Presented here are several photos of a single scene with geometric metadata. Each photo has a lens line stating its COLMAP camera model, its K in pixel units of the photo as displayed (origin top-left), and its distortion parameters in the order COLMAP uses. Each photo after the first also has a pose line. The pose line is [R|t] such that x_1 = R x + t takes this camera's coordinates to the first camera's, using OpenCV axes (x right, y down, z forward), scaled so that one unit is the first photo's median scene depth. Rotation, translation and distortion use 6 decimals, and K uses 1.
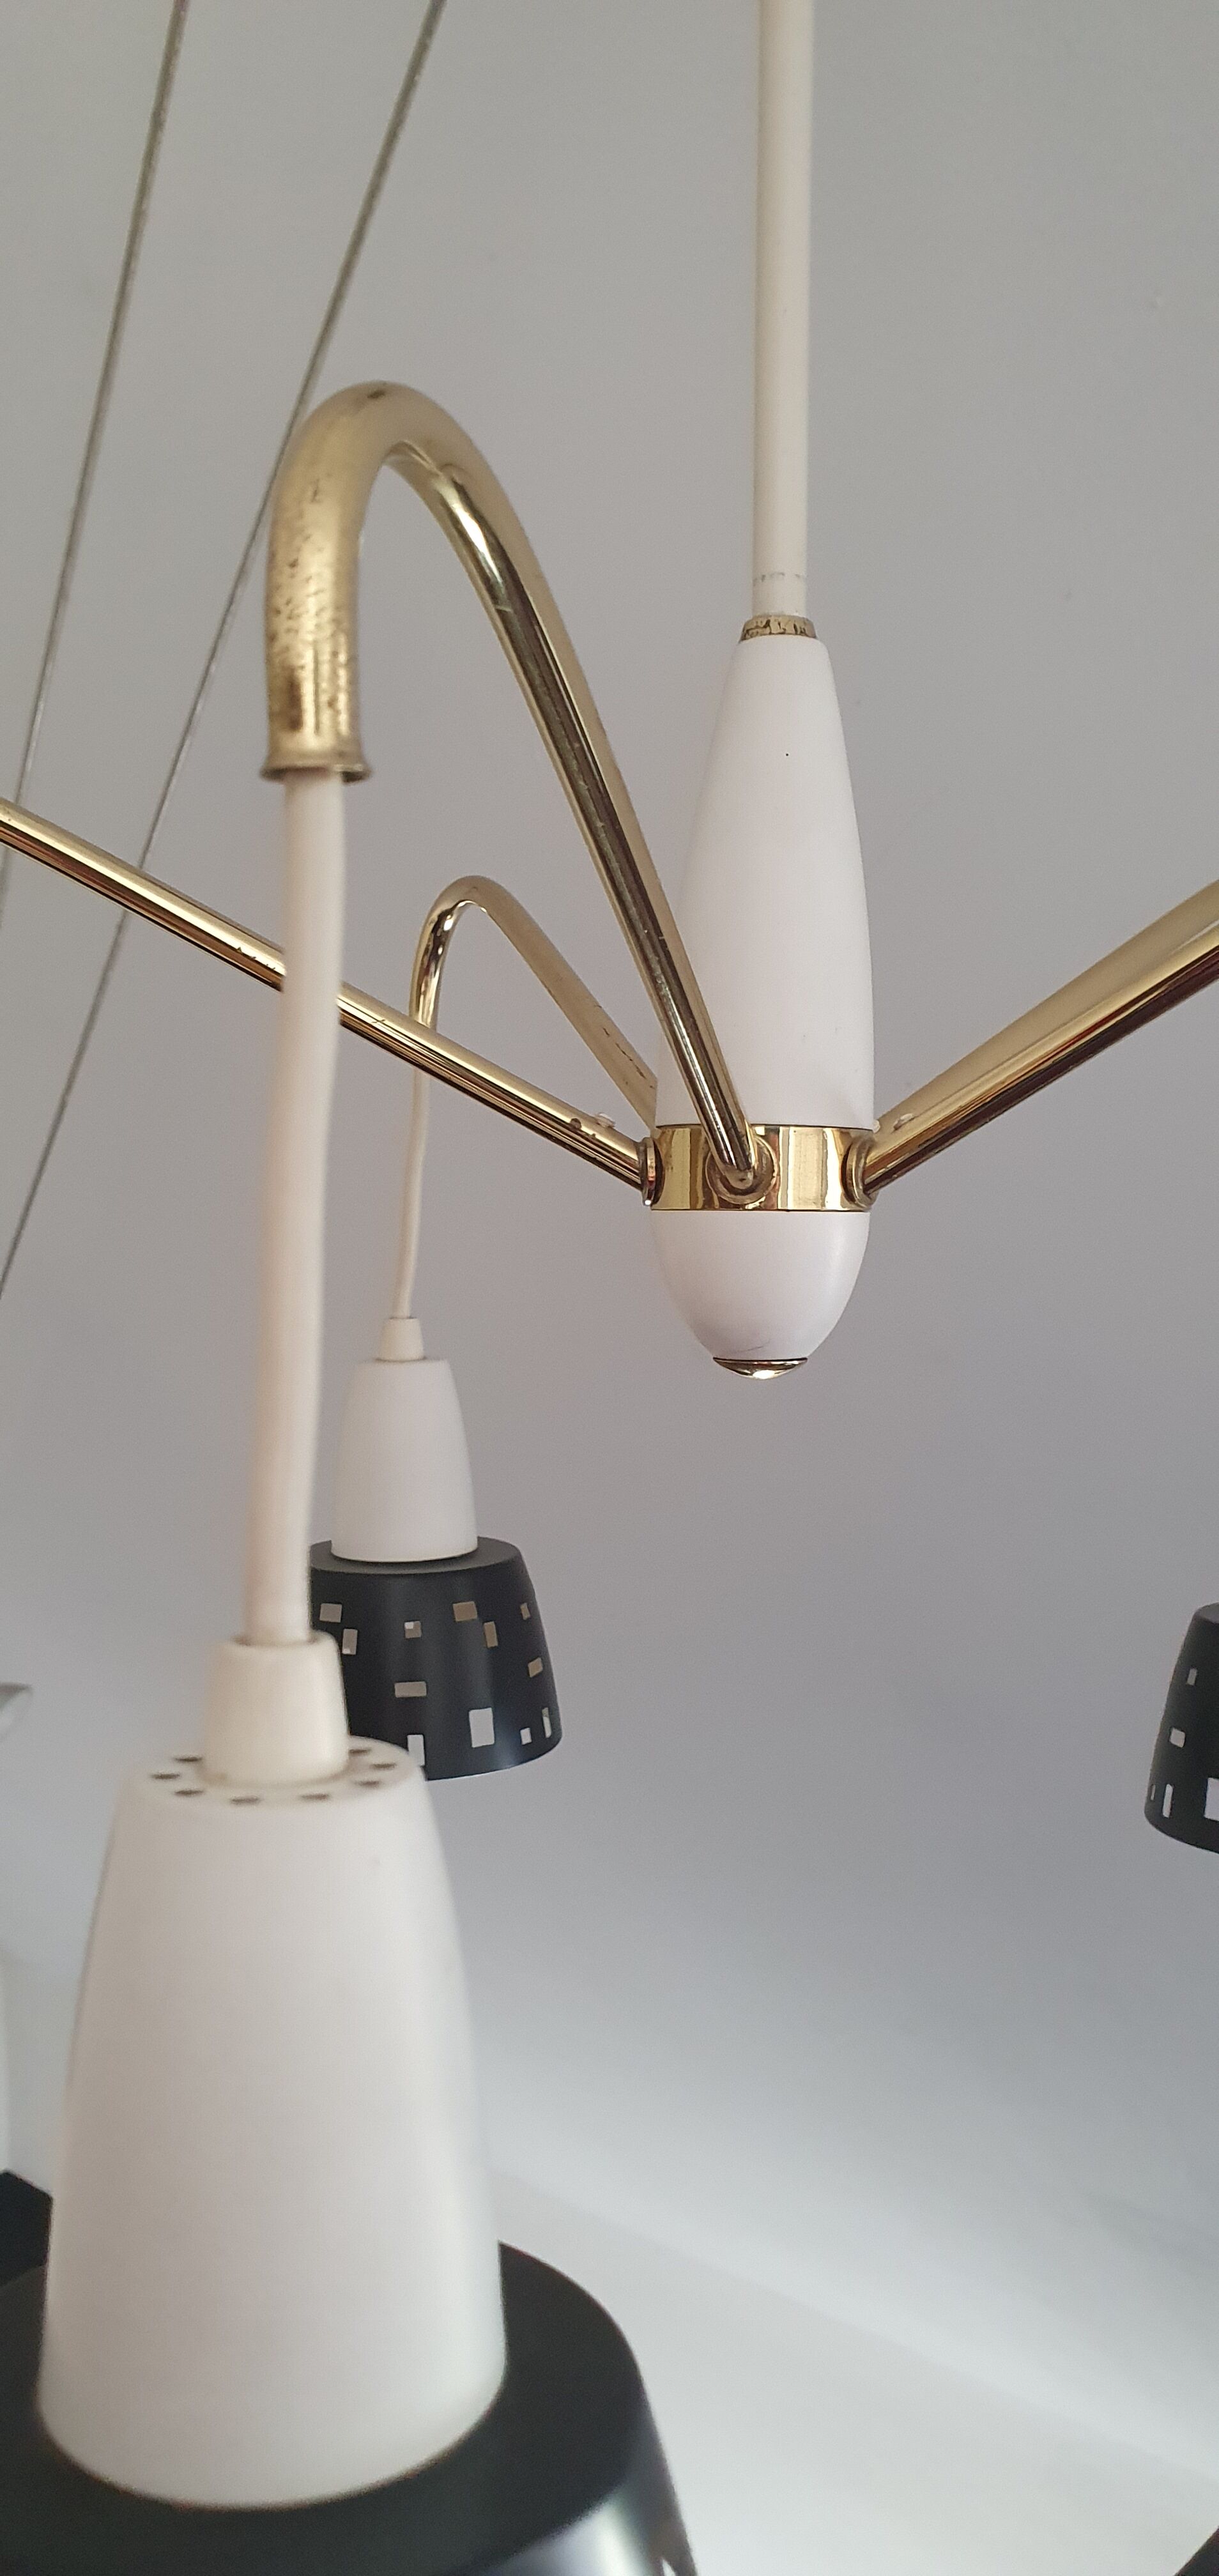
lens RADIAL K [[1961.3, 0, 619.2], [0, 1961.3, 1231.9], [0, 0, 1]] dist [0.096954, -0.180208]
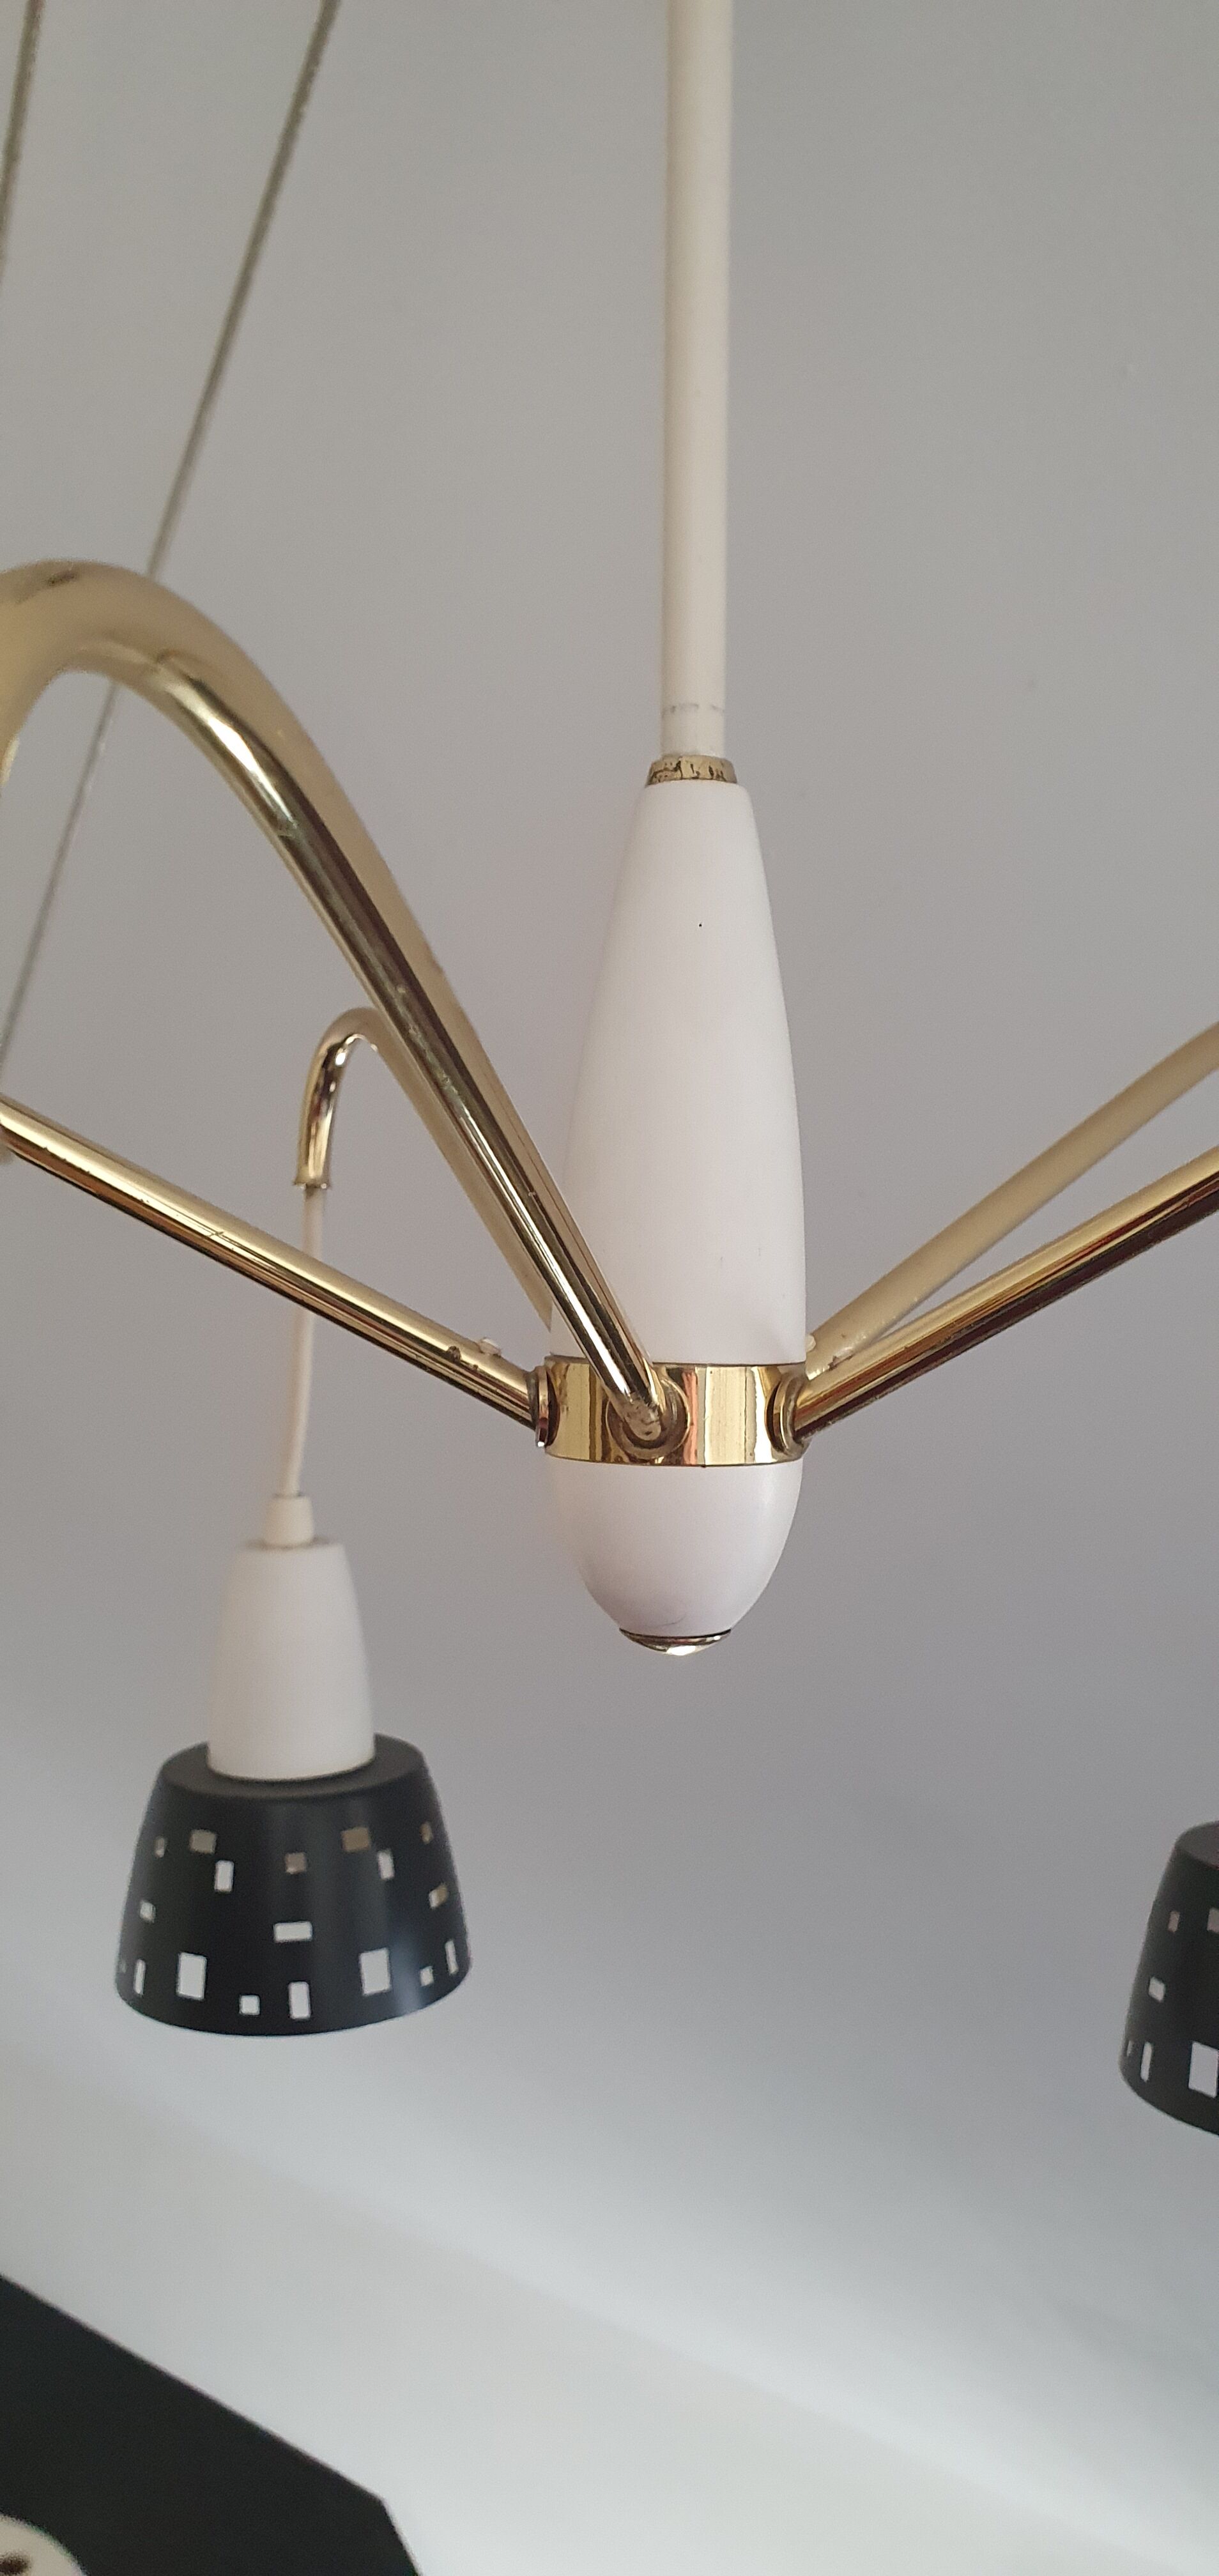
lens RADIAL K [[2094.5, 0, 614.8], [0, 2094.5, 1333.0], [0, 0, 1]] dist [0.096408, -0.178601]
pose [[0.999609, -0.001645, 0.027907, 0.021583], [0.001718, 0.999995, -0.002599, -0.060461], [-0.027903, 0.002646, 0.999607, 0.096337]]
